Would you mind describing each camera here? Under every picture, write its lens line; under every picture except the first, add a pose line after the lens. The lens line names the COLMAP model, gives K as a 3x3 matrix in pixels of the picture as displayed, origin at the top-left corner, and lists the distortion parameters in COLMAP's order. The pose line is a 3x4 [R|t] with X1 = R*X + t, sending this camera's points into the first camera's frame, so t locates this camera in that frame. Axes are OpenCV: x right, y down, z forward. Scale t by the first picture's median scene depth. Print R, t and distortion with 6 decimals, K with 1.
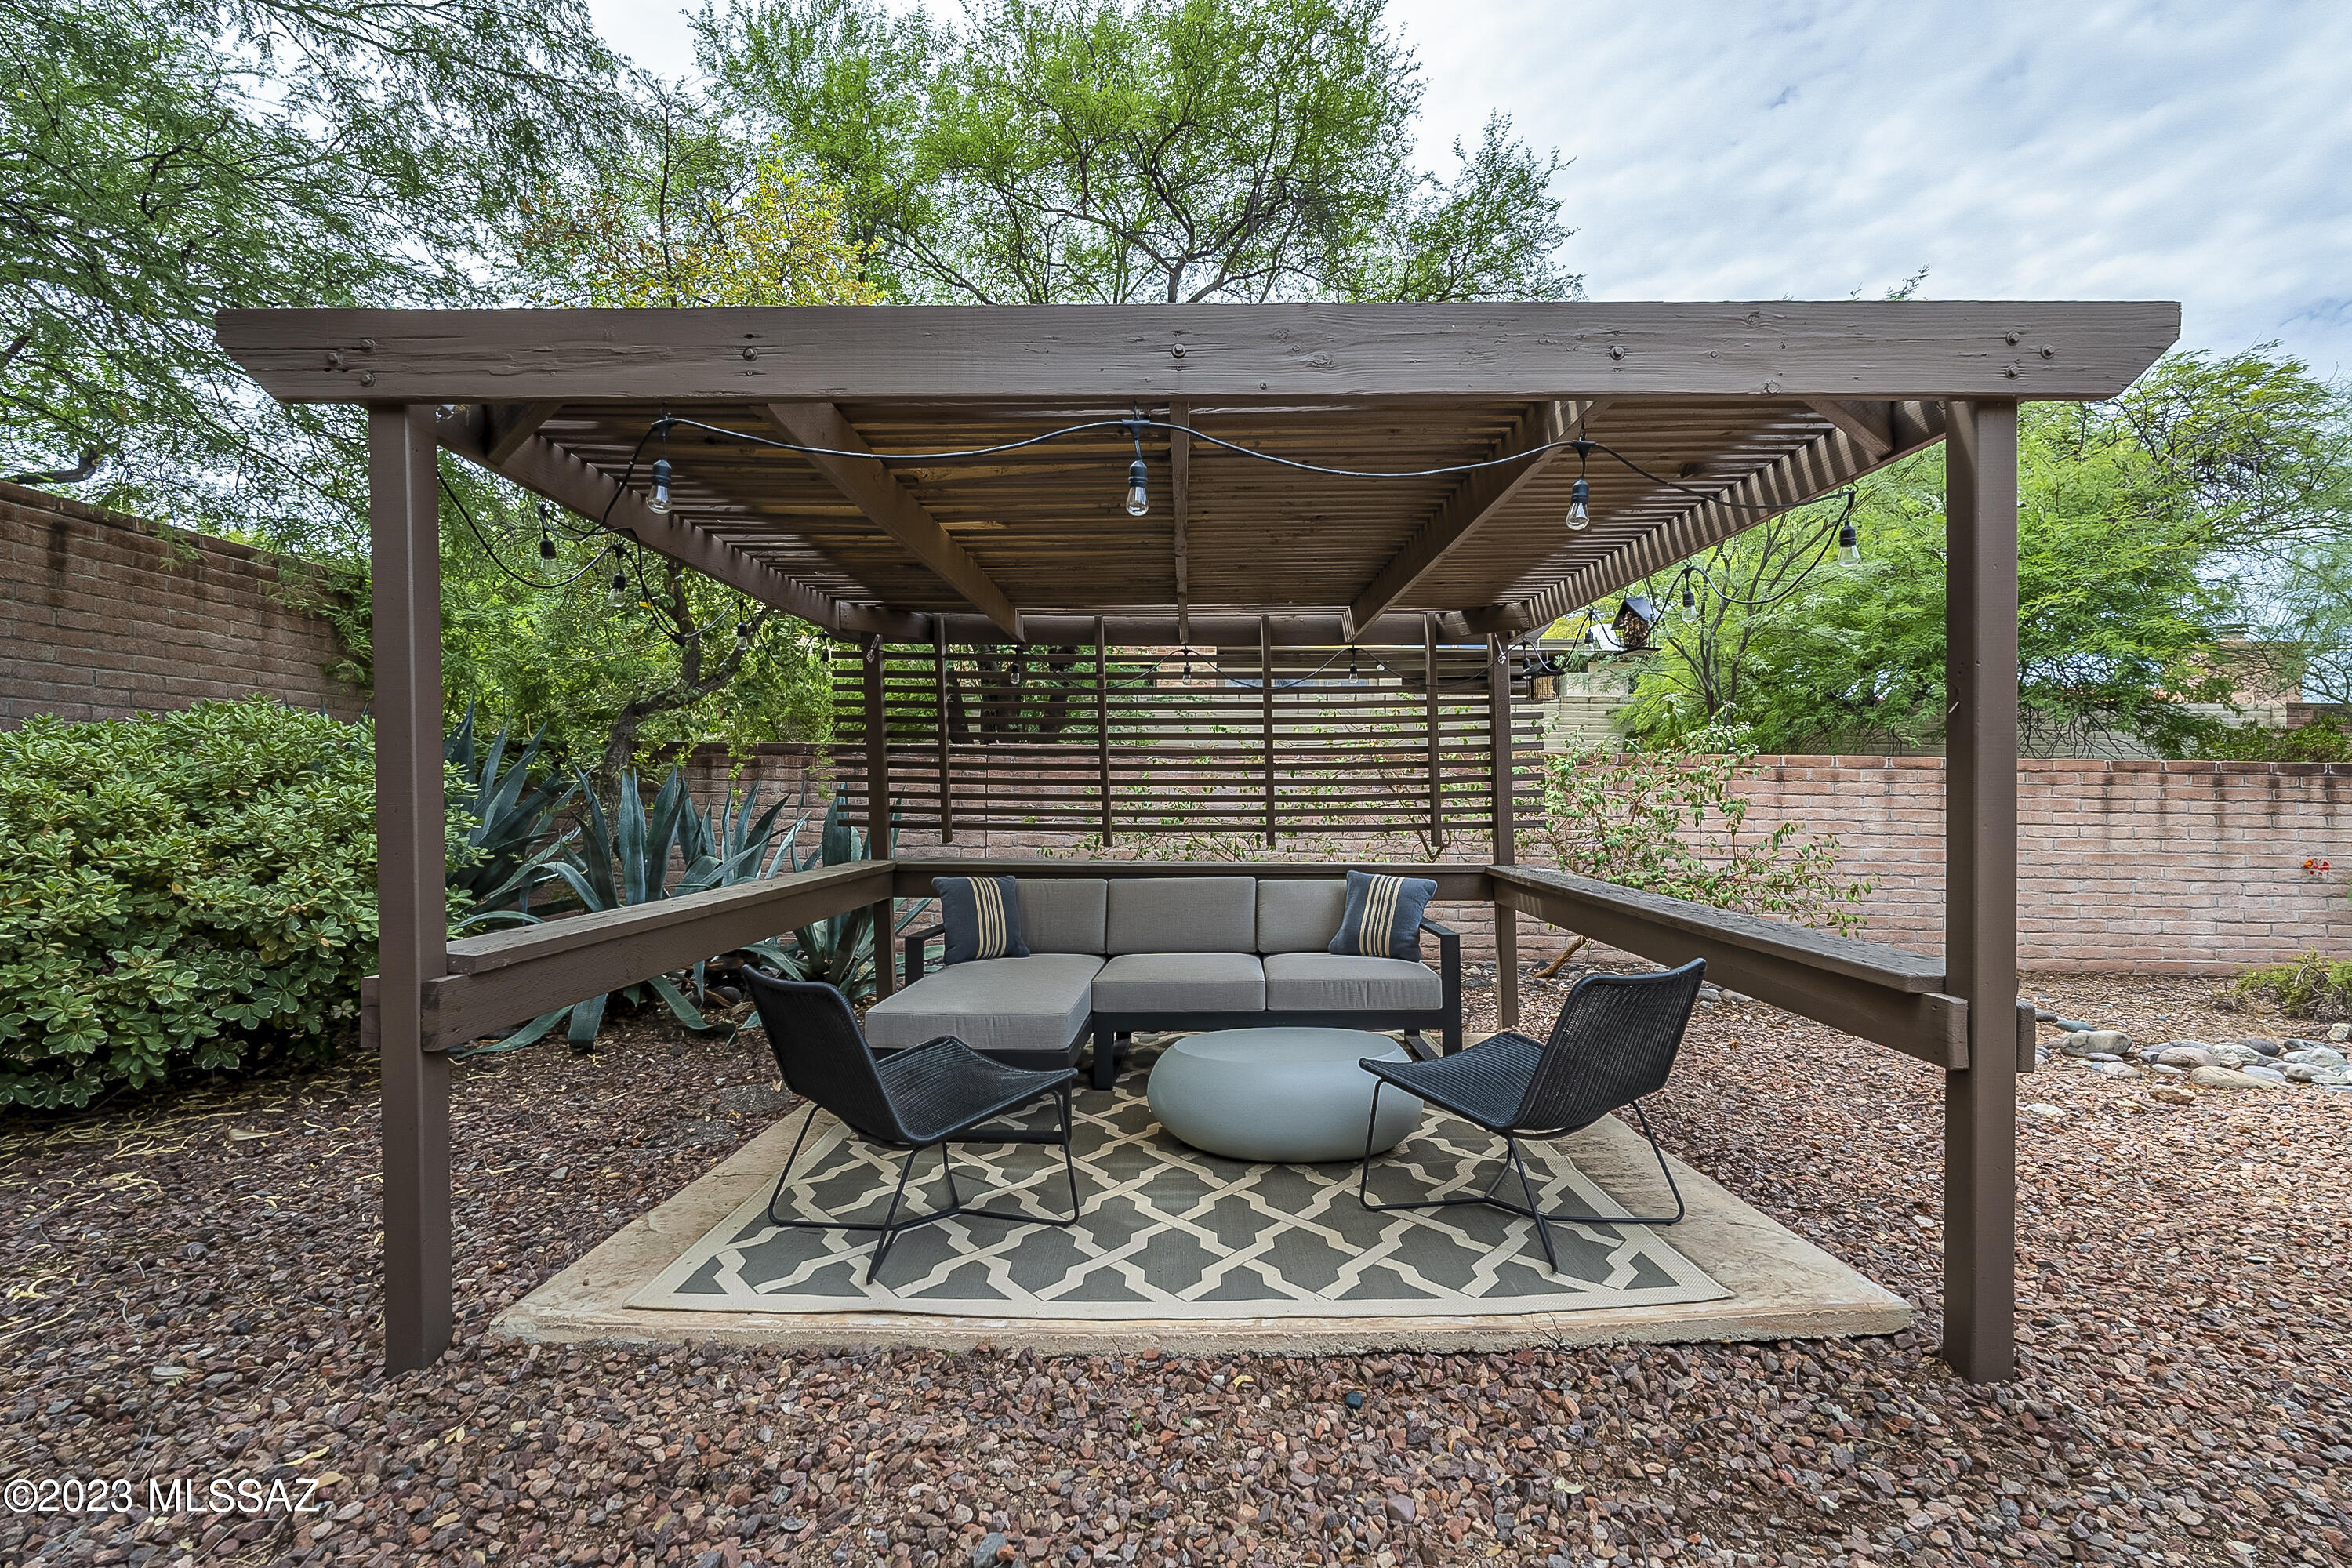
lens RADIAL K [[1034.8, 0, 1167.7], [0, 1034.8, 793.1], [0, 0, 1]] dist [-0.017699, 0.002089]
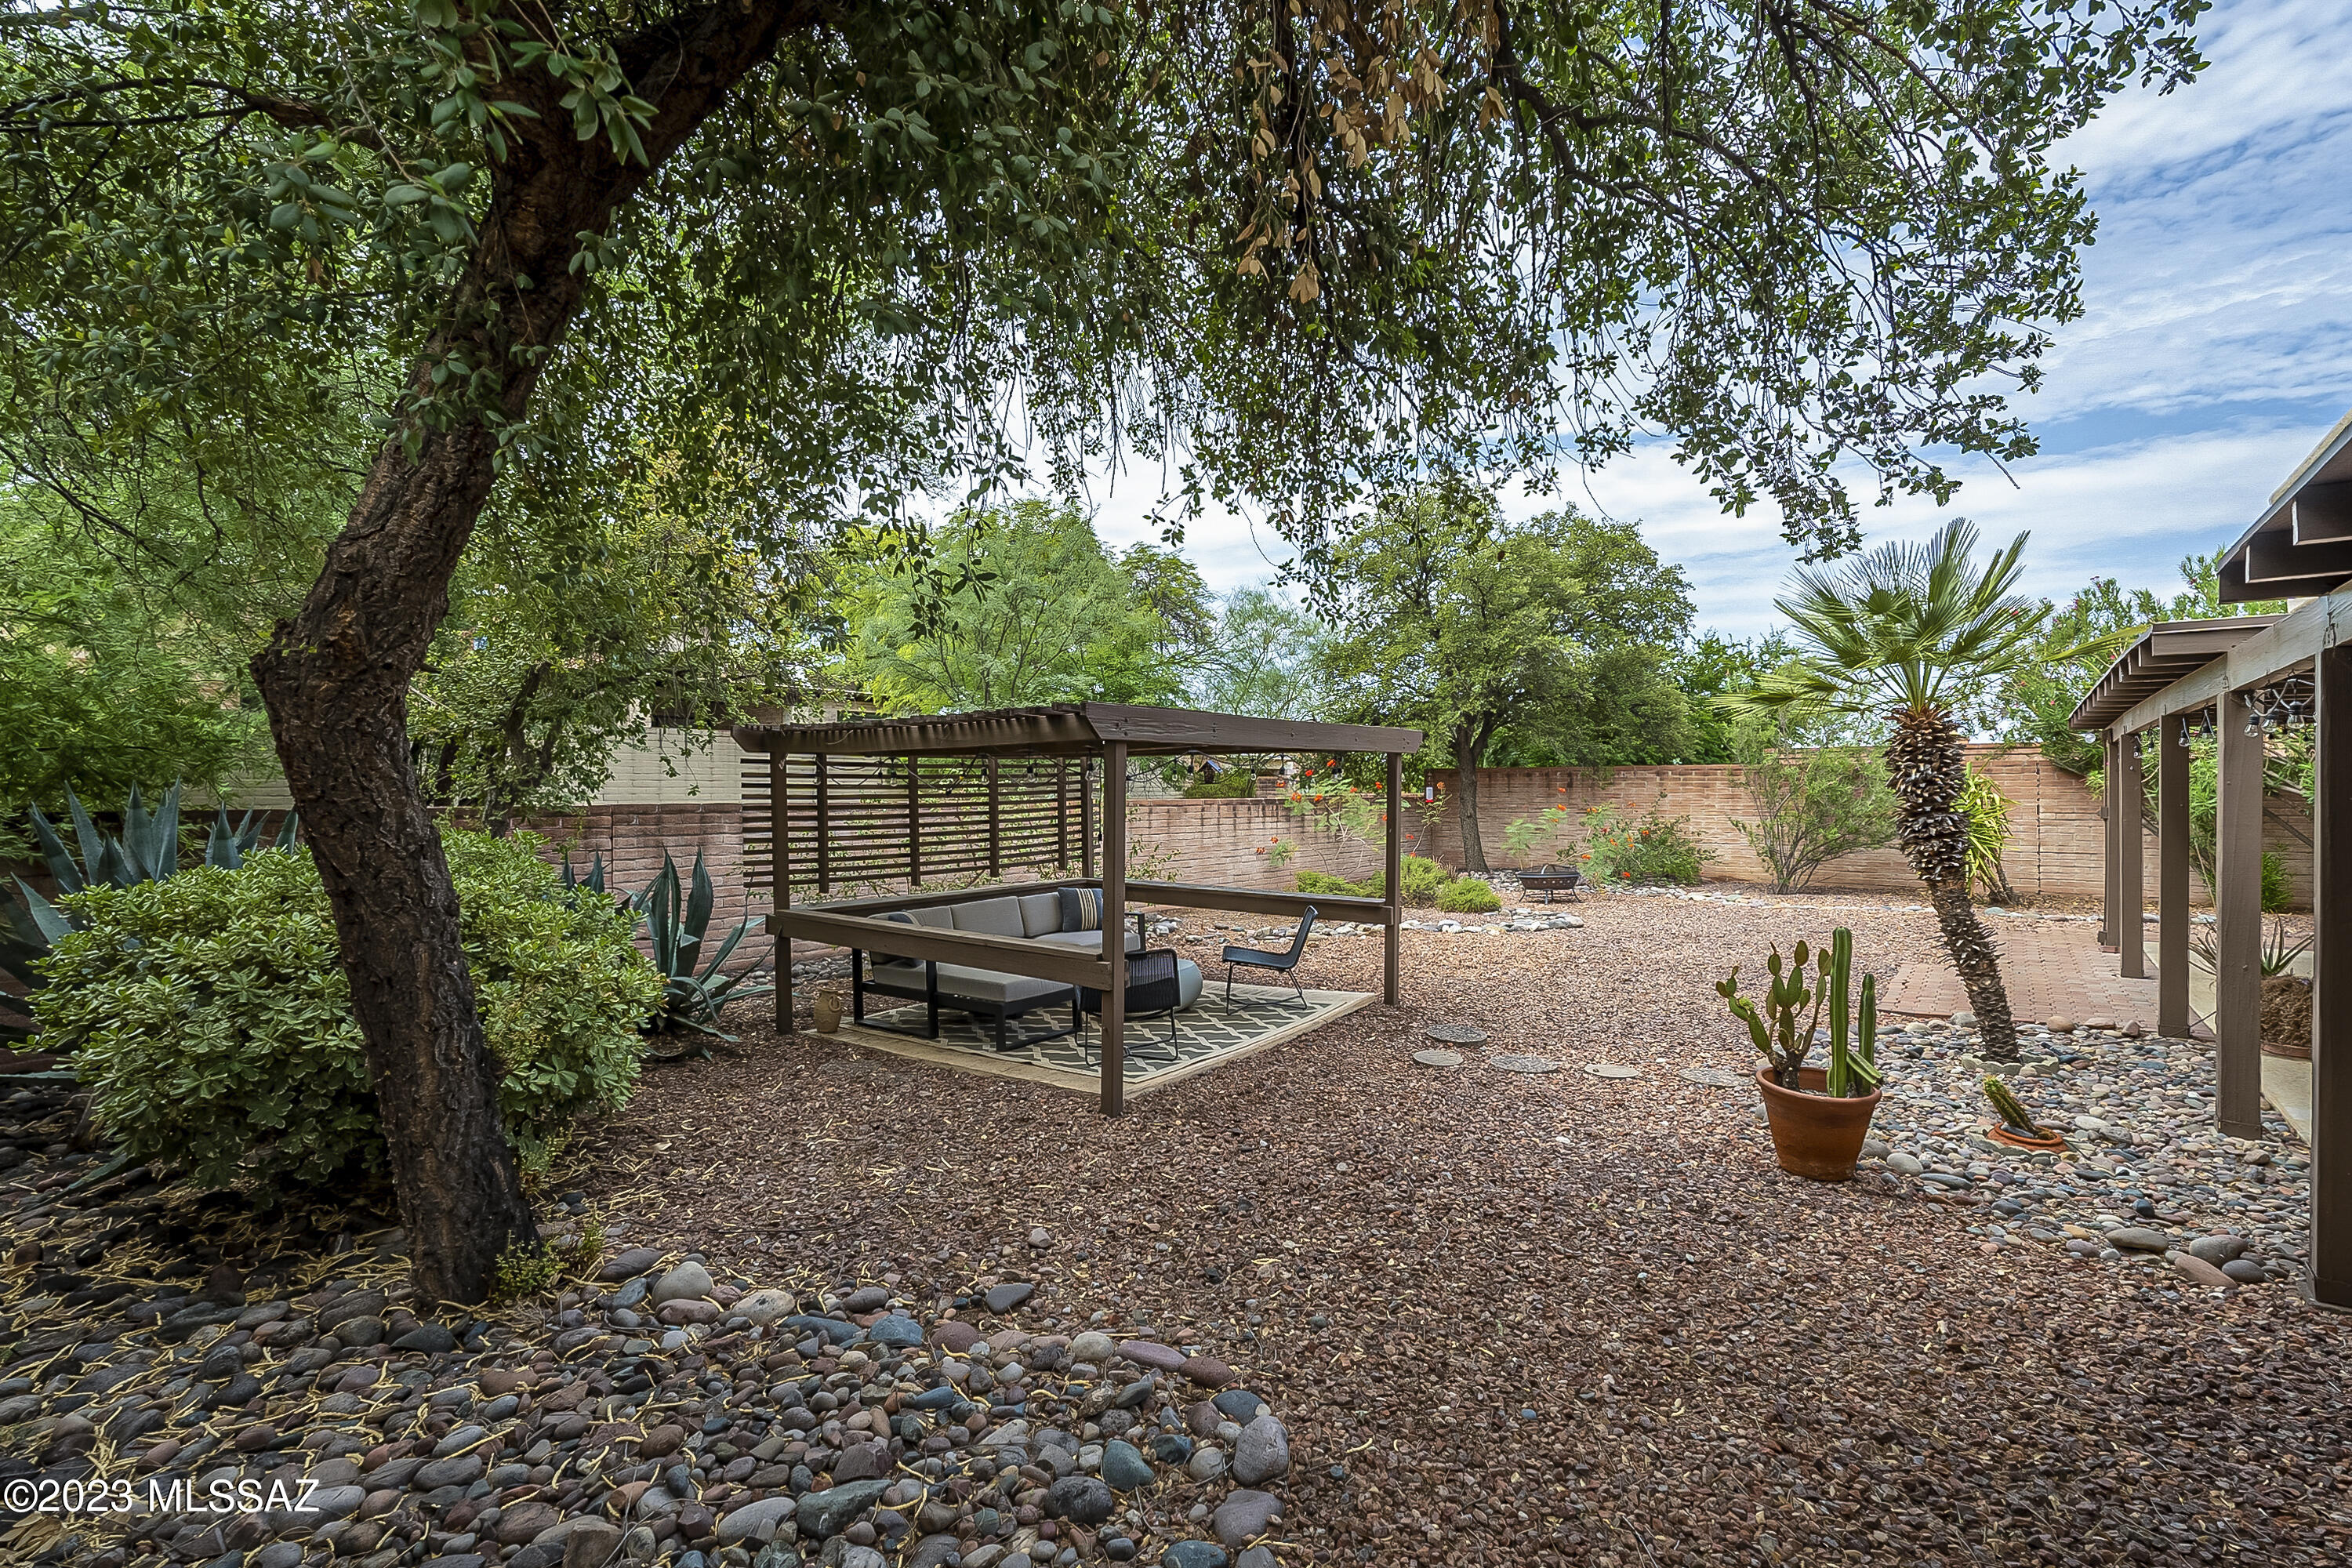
lens RADIAL K [[1034.8, 0, 1163.0], [0, 1034.8, 786.1], [0, 0, 1]] dist [-0.017699, 0.002089]
pose [[0.613063, -0.009829, 0.789973, -1.502756], [0.007557, 0.999950, 0.006577, -0.150907], [-0.789998, 0.001937, 0.613107, -0.372335]]
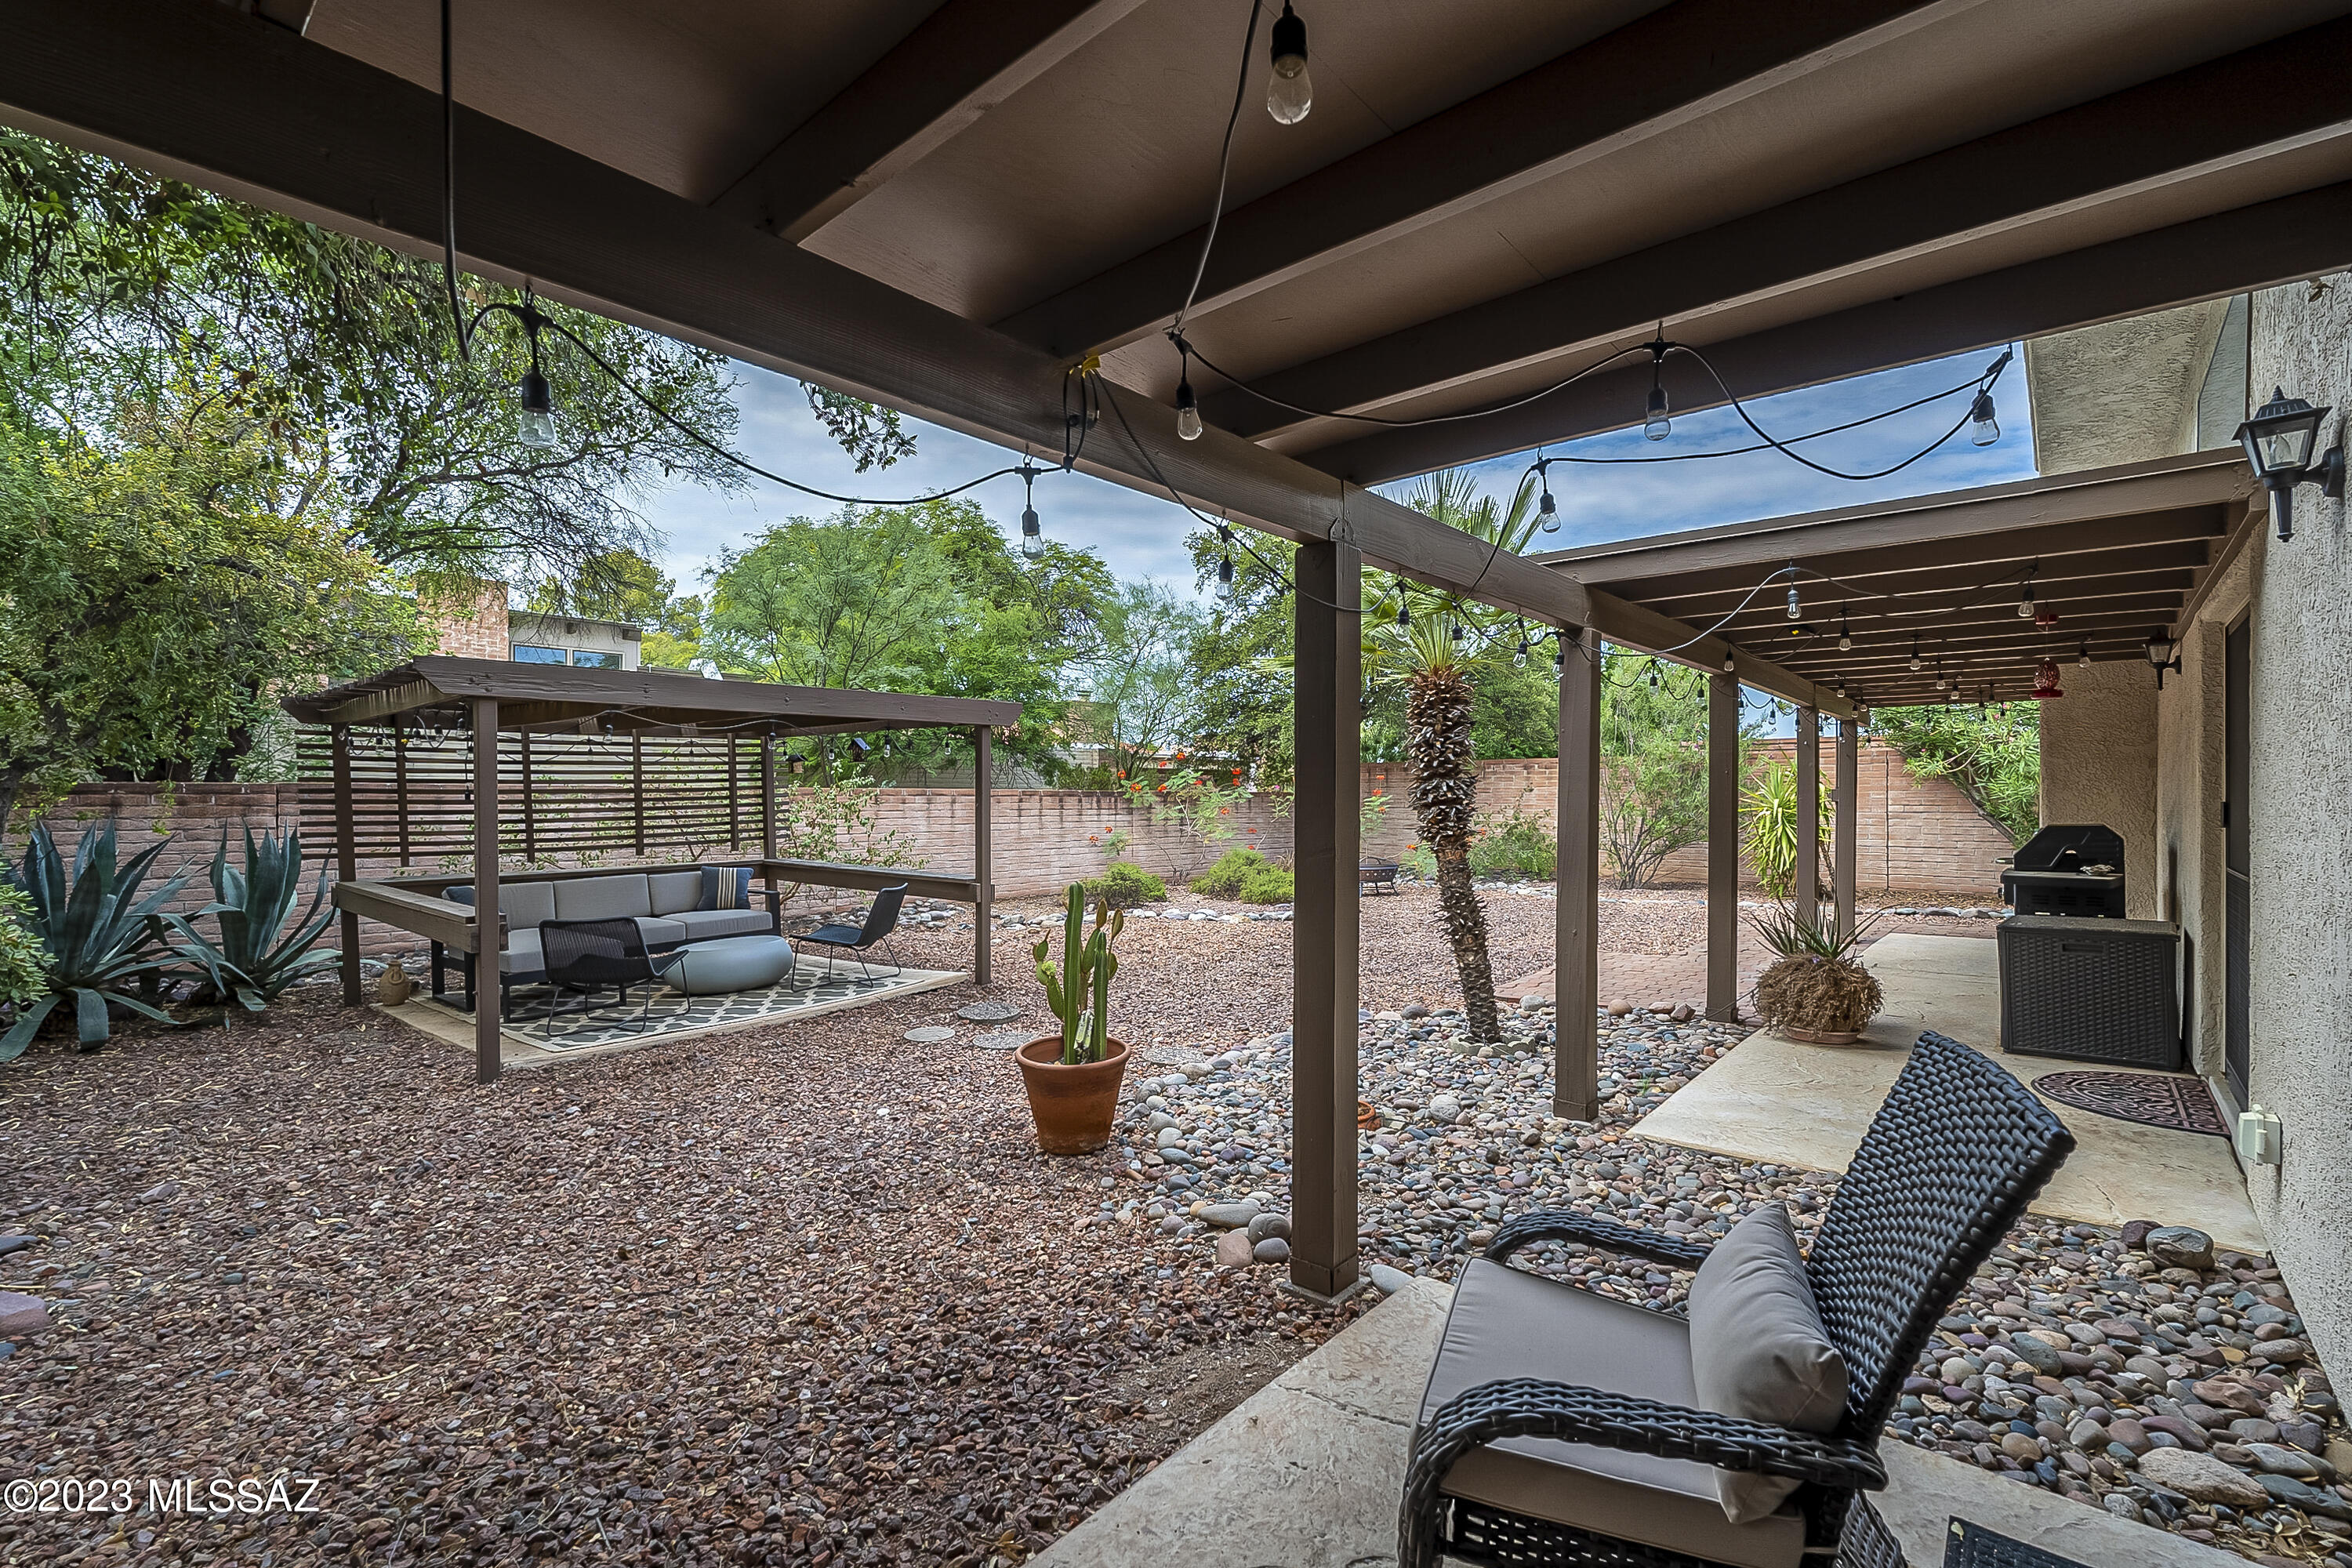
lens RADIAL K [[1034.8, 0, 1179.0], [0, 1034.8, 790.8], [0, 0, 1]] dist [-0.017699, 0.002089]
pose [[0.631716, -0.007711, 0.775162, -0.894483], [0.006259, 0.999969, 0.004846, -0.078703], [-0.775175, 0.001791, 0.631744, -1.031398]]
